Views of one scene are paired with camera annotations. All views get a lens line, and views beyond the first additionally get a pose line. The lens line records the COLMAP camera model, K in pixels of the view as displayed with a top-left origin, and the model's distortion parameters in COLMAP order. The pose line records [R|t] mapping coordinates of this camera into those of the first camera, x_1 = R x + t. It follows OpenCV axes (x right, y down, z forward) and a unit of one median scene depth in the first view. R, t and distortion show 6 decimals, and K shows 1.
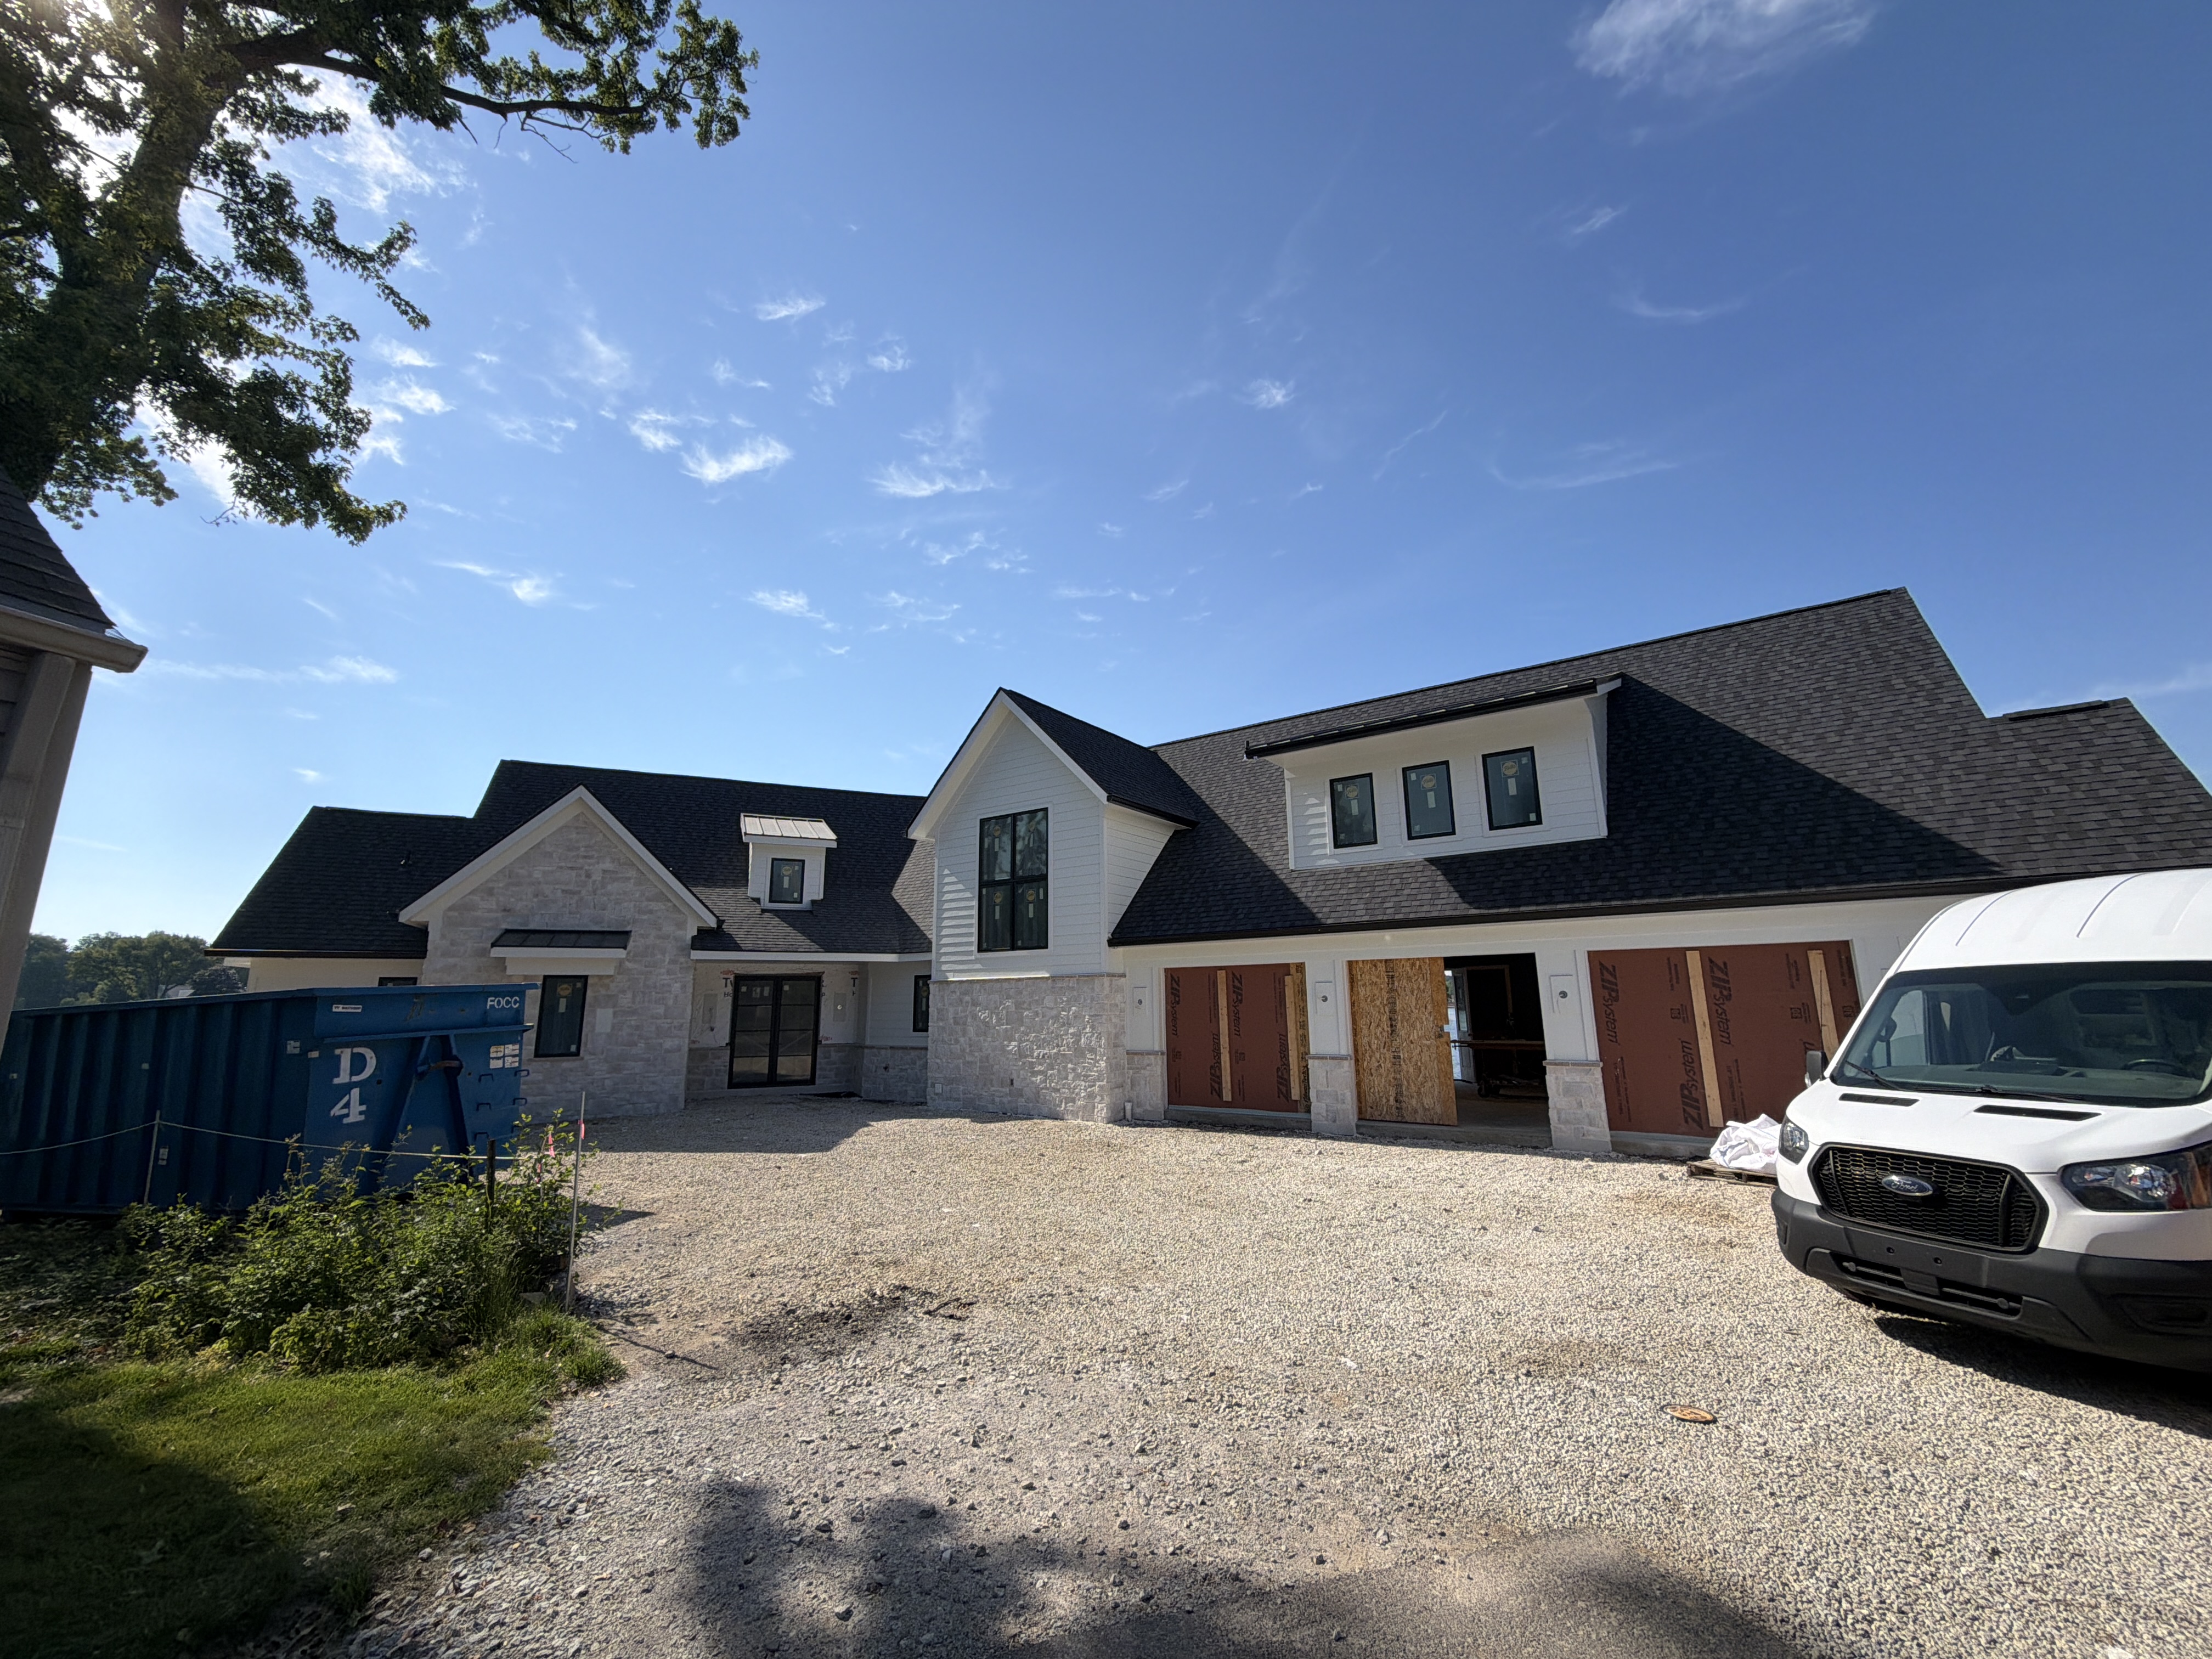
lens RADIAL K [[885.4, 0, 1106.0], [0, 885.4, 829.5], [0, 0, 1]] dist [-0.001412, -0.000772]
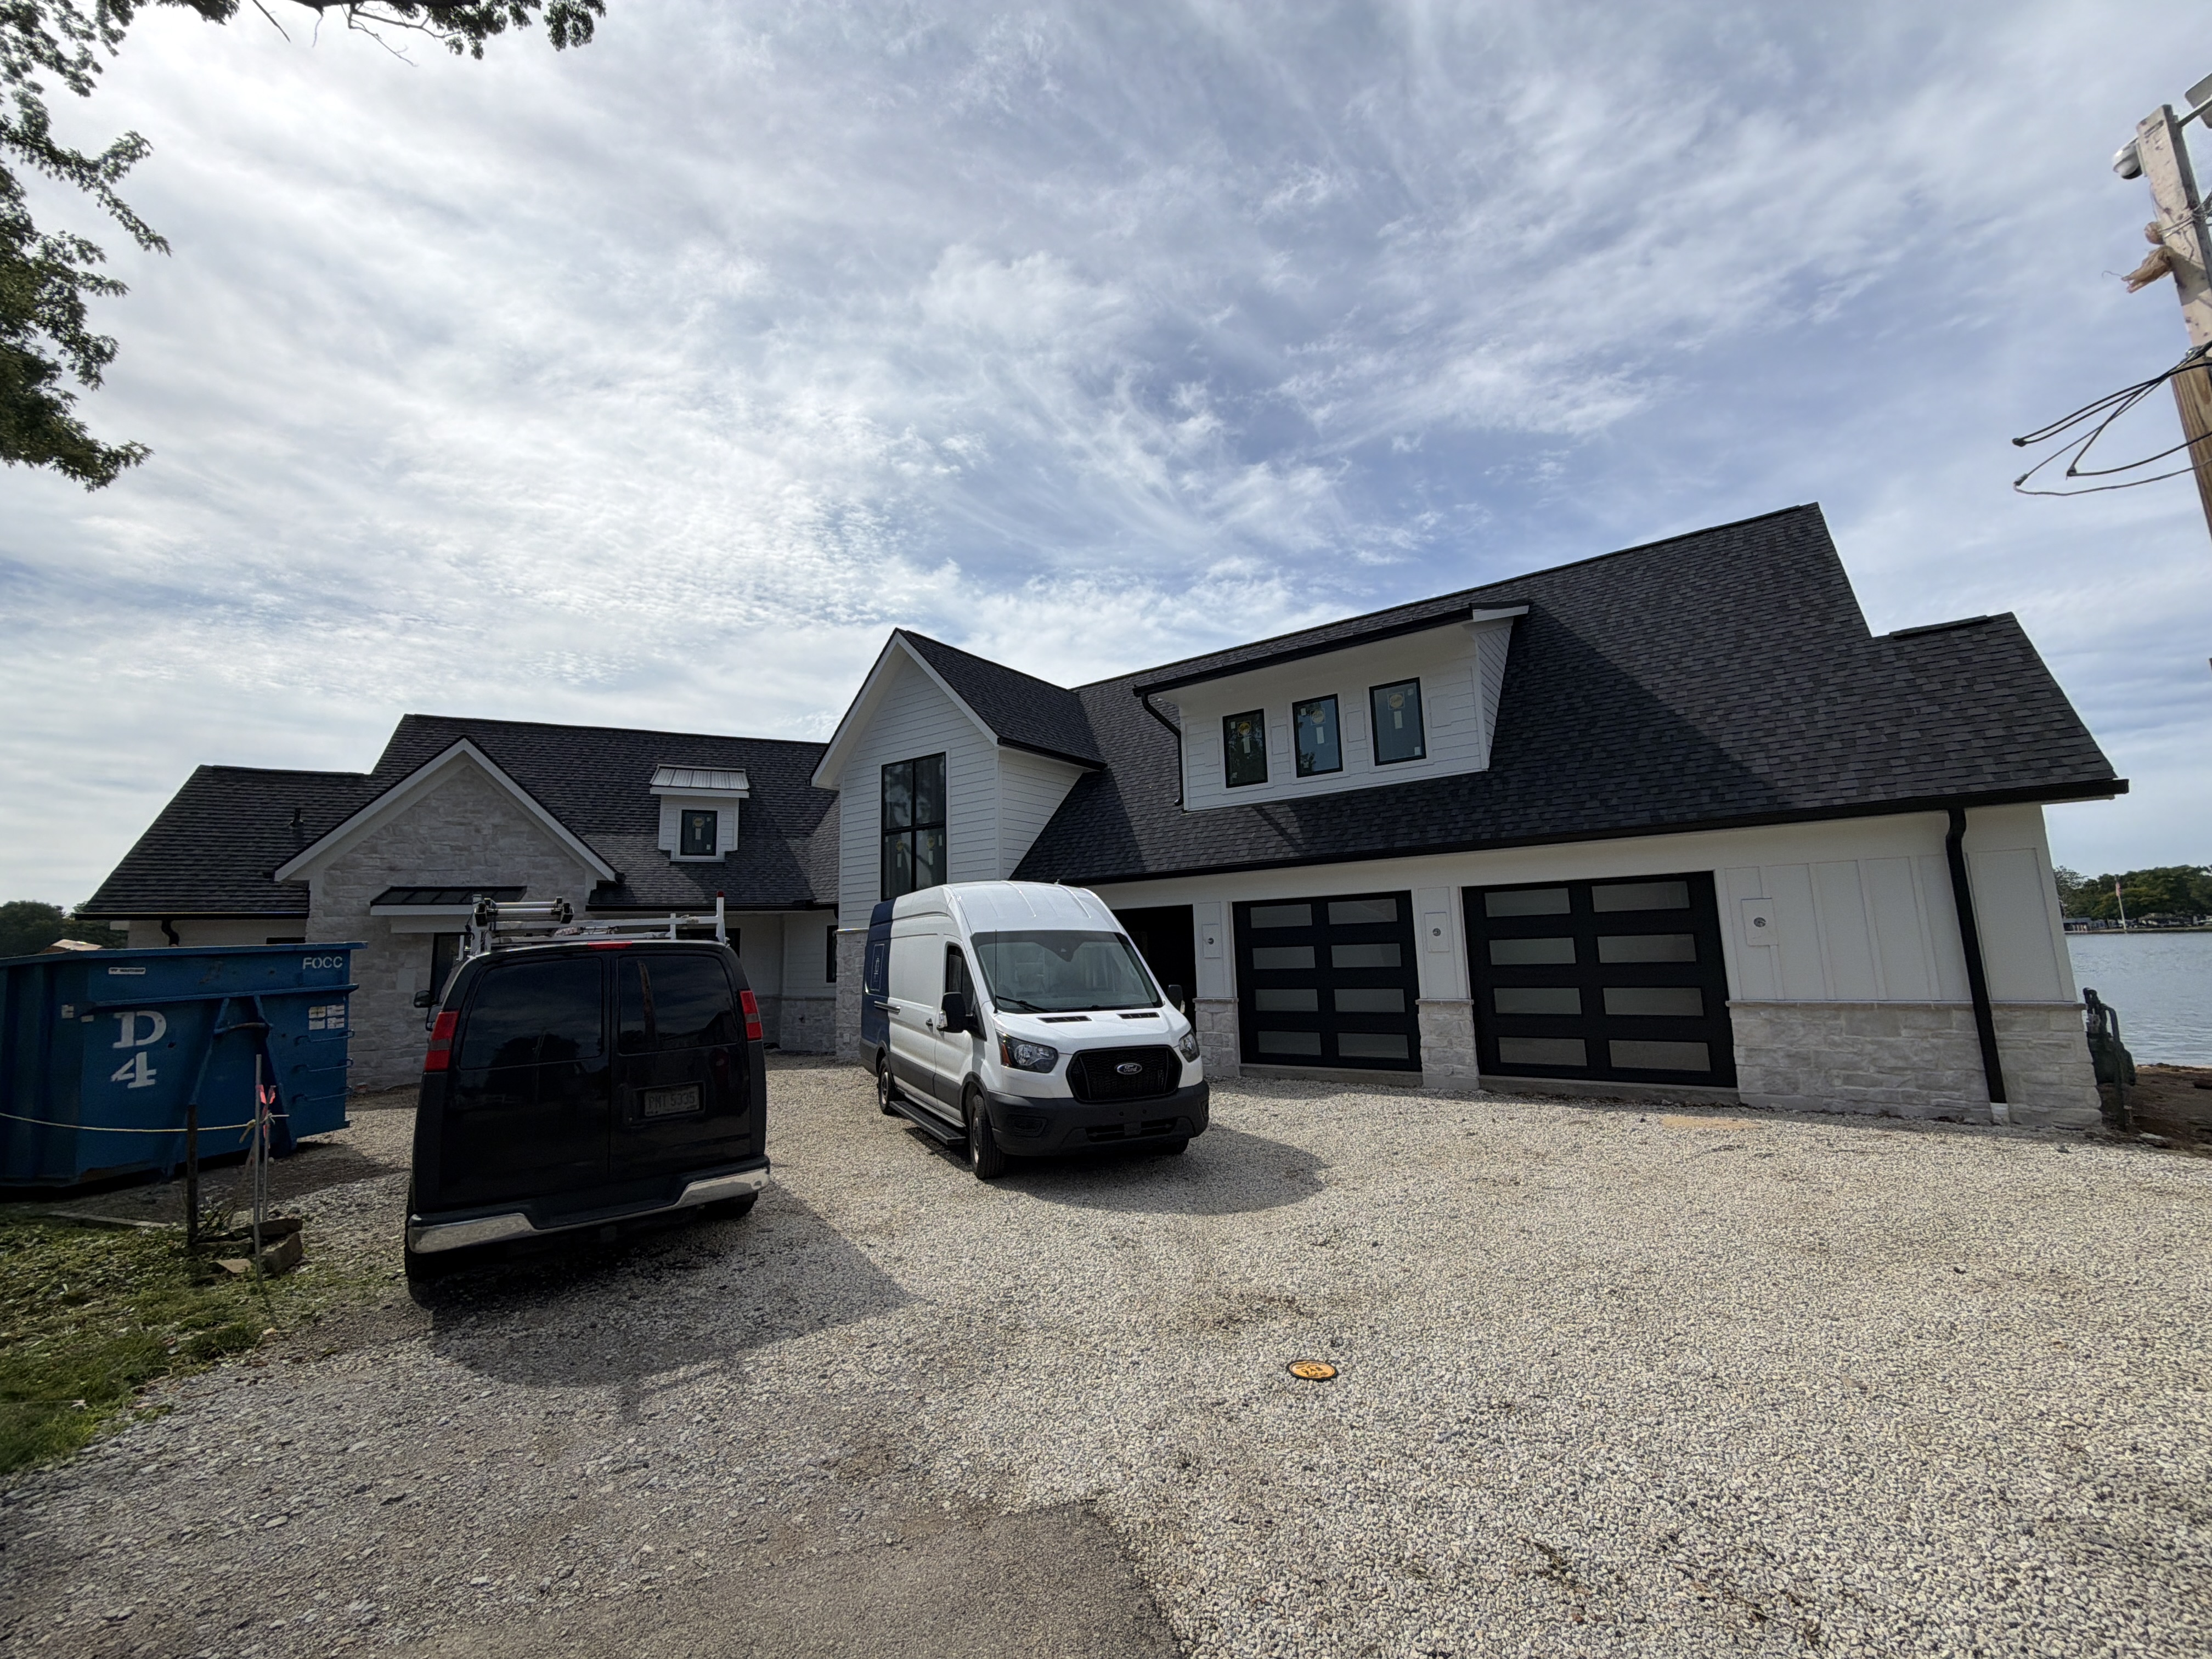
lens RADIAL K [[885.4, 0, 1106.0], [0, 885.4, 829.5], [0, 0, 1]] dist [-0.001412, -0.000772]
pose [[0.999807, -0.019664, 0.000198, 0.136672], [0.019617, 0.998016, 0.059824, 0.006950], [-0.001373, -0.059808, 0.998209, 0.027692]]
